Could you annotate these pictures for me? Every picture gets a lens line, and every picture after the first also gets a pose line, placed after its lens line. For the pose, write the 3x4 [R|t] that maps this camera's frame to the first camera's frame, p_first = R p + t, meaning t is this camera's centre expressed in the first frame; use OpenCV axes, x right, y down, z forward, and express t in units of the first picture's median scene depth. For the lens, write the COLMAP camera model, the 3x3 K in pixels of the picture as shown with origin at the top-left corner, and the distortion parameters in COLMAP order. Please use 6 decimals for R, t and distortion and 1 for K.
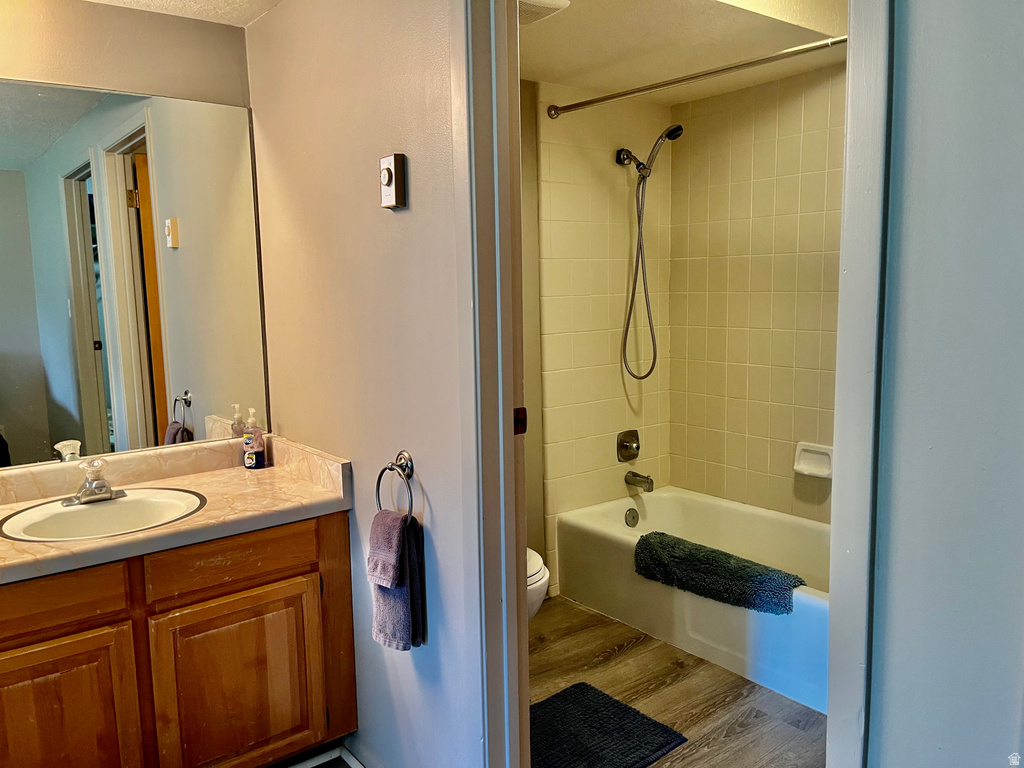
lens RADIAL K [[785.6, 0, 511.3], [0, 785.6, 380.5], [0, 0, 1]] dist [0.057354, -0.070437]
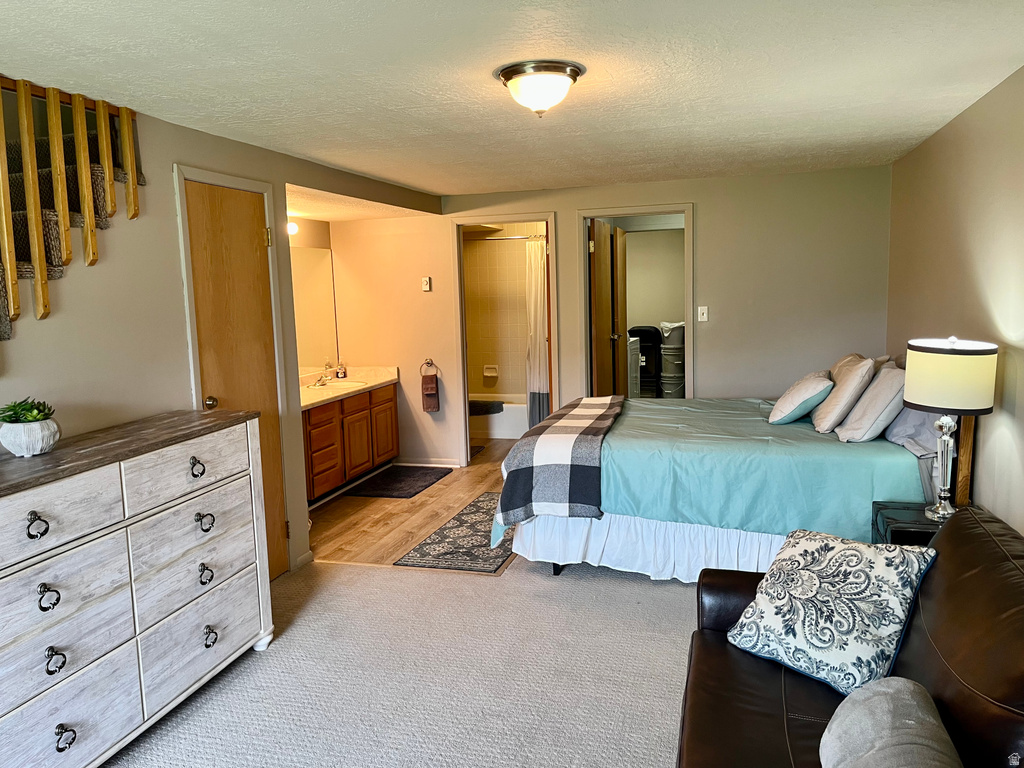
lens RADIAL K [[785.6, 0, 511.4], [0, 785.6, 385.6], [0, 0, 1]] dist [0.057354, -0.070437]
pose [[0.805985, -0.076294, 0.586999, -1.774742], [0.089360, 0.995977, 0.006753, 0.206330], [-0.585152, 0.047011, 0.809560, -1.927041]]
